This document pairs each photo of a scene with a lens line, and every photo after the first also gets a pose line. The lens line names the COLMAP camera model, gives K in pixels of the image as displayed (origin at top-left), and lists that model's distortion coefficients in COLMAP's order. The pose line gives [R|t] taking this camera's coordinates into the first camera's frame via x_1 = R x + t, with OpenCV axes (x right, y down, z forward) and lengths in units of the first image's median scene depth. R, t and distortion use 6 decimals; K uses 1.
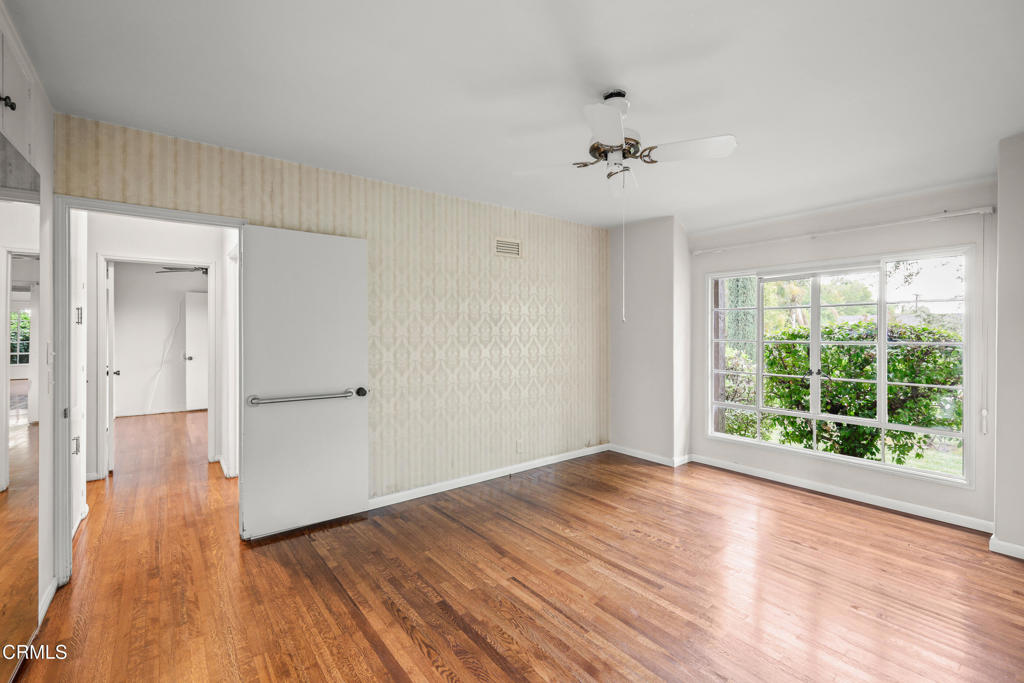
lens RADIAL K [[454.1, 0, 515.3], [0, 454.1, 337.9], [0, 0, 1]] dist [-0.000928, -0.001478]
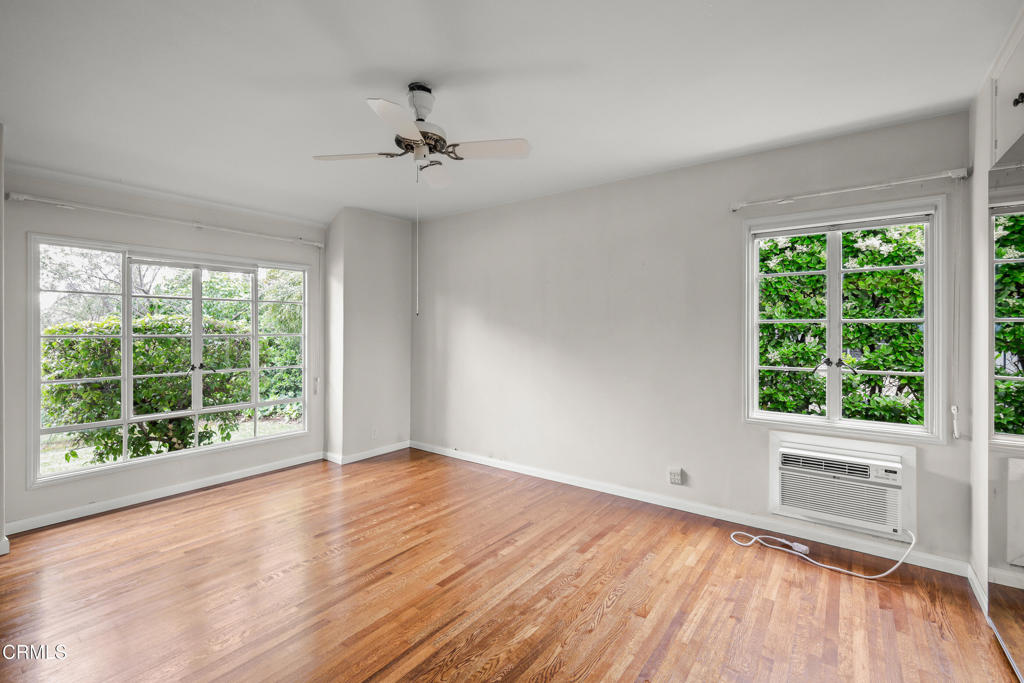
lens RADIAL K [[454.1, 0, 515.1], [0, 454.1, 333.1], [0, 0, 1]] dist [-0.000928, -0.001478]
pose [[-0.274912, -0.009910, 0.961418, -0.460973], [0.004081, 0.999926, 0.011473, -0.004768], [-0.961461, 0.007078, -0.274851, 0.617163]]
